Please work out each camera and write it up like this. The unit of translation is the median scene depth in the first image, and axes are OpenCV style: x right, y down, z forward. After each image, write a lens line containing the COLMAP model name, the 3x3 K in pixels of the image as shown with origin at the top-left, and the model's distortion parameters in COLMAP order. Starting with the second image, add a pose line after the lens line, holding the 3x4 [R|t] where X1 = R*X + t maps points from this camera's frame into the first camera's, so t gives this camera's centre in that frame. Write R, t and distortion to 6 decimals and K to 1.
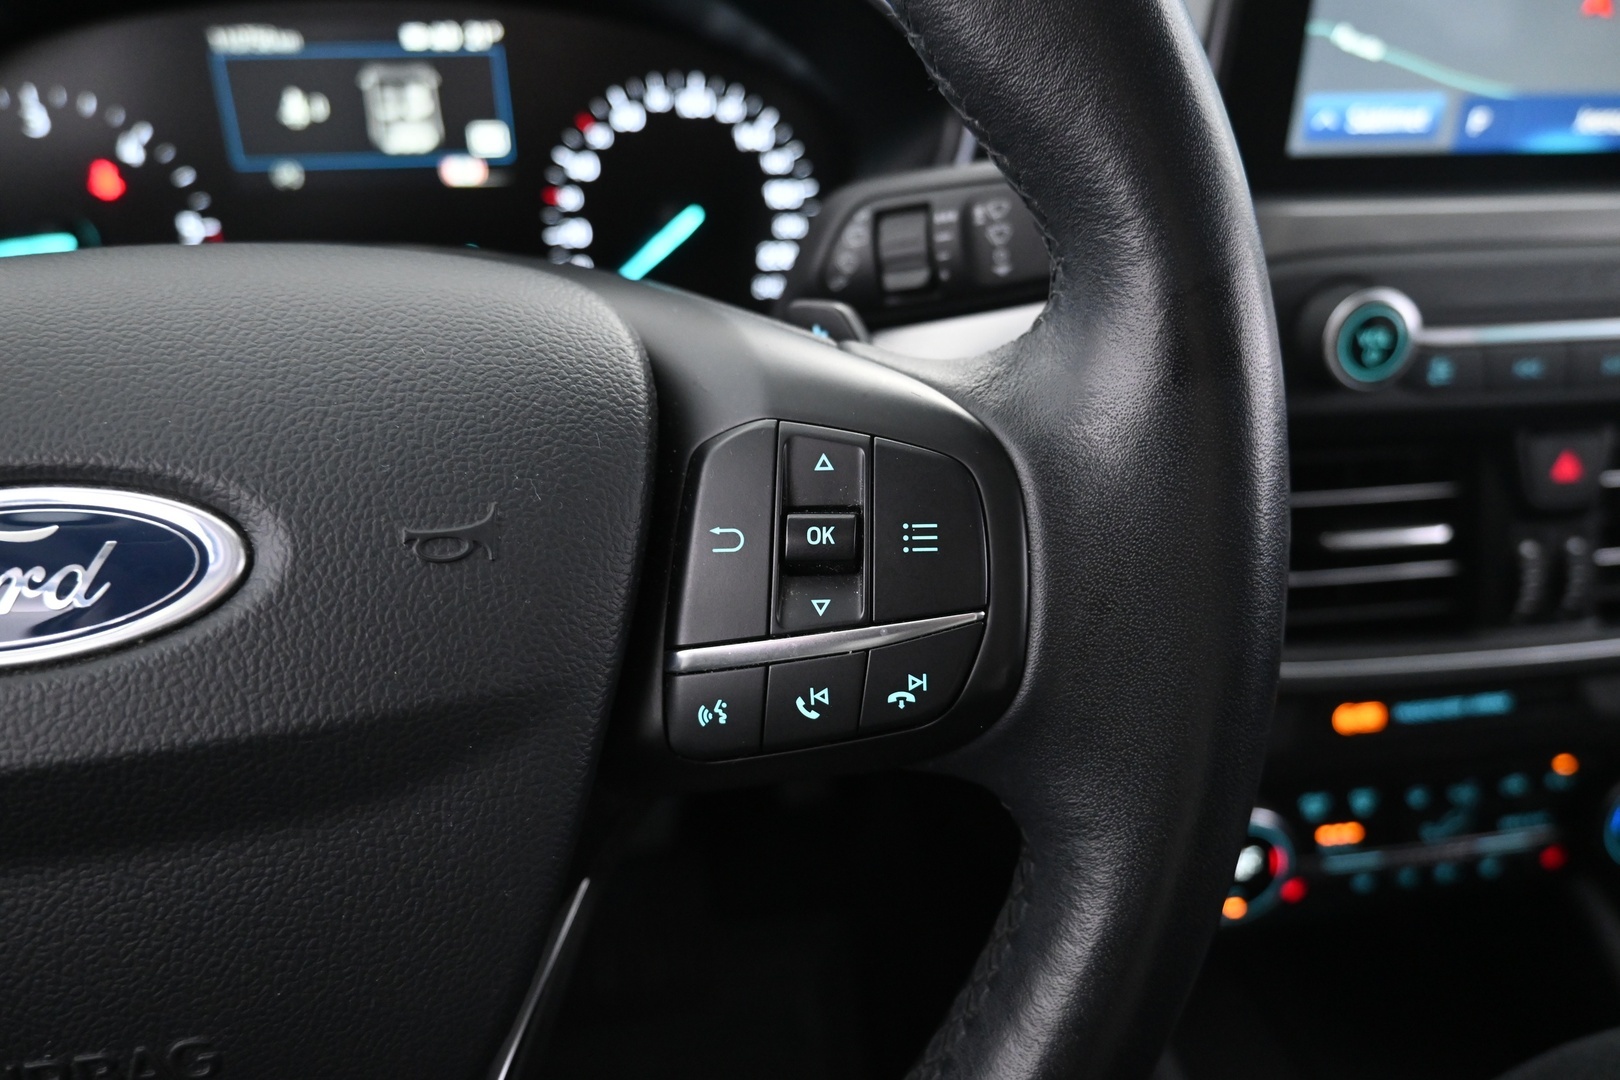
lens RADIAL K [[1117.4, 0, 810.0], [0, 1117.4, 540.0], [0, 0, 1]] dist [0.011115, -0.037914]
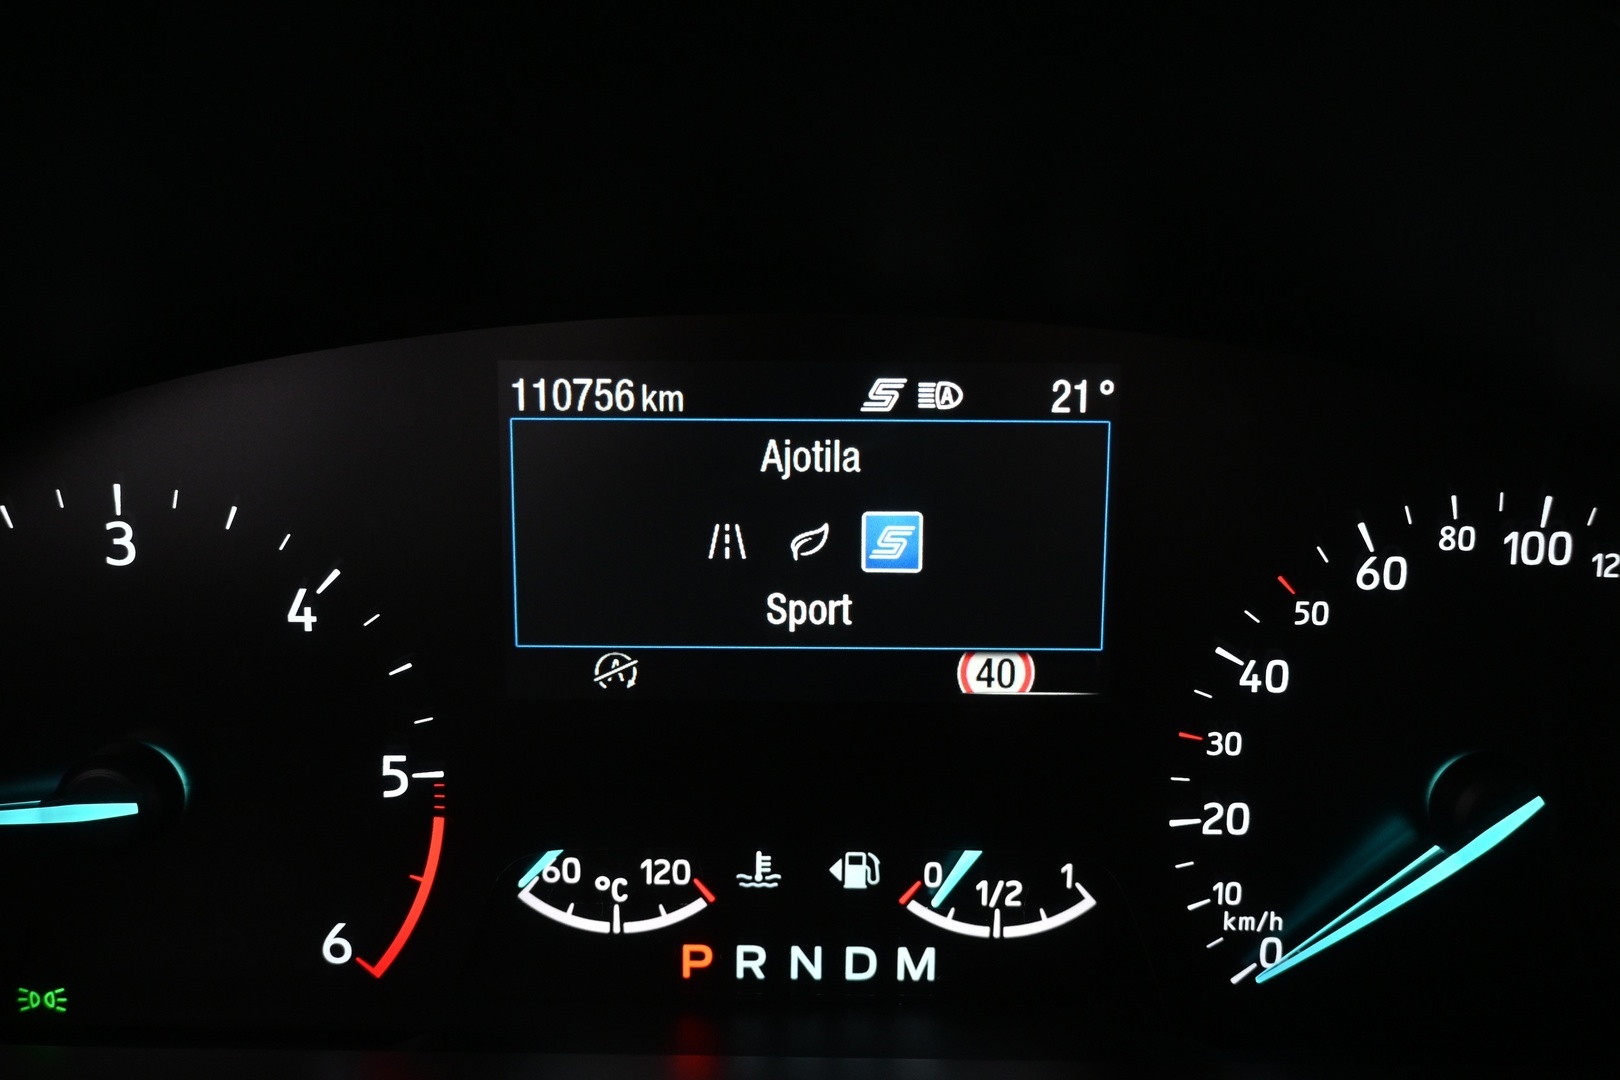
lens RADIAL K [[1354.6, 0, 810.0], [0, 1354.6, 540.0], [0, 0, 1]] dist [-0.002876, -0.008743]
pose [[0.988000, 0.035682, -0.150273, -0.318574], [-0.073719, 0.963915, -0.255801, -0.250481], [0.135723, 0.263809, 0.954978, 0.485536]]
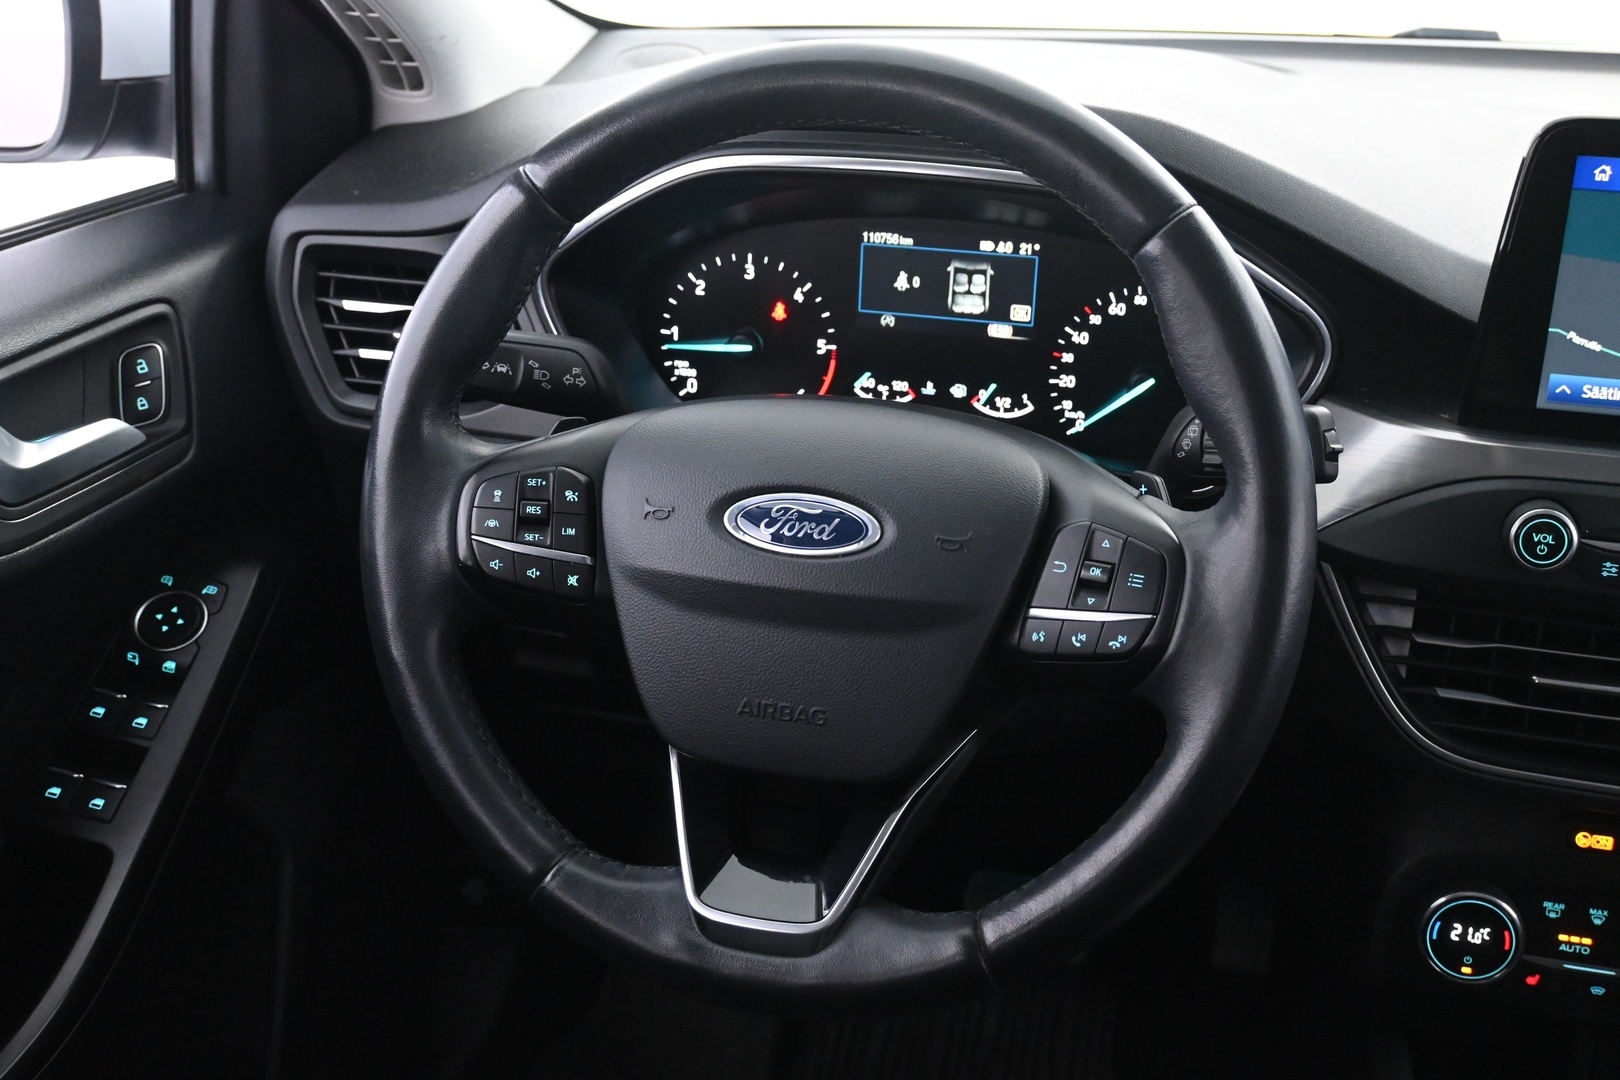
lens RADIAL K [[1866.9, 0, 810.0], [0, 1866.9, 540.0], [0, 0, 1]] dist [-0.006982, -0.013911]
pose [[0.911767, 0.164710, -0.376233, 0.444424], [-0.201925, 0.977473, -0.061422, 0.142157], [0.357641, 0.131973, 0.924487, -1.364514]]
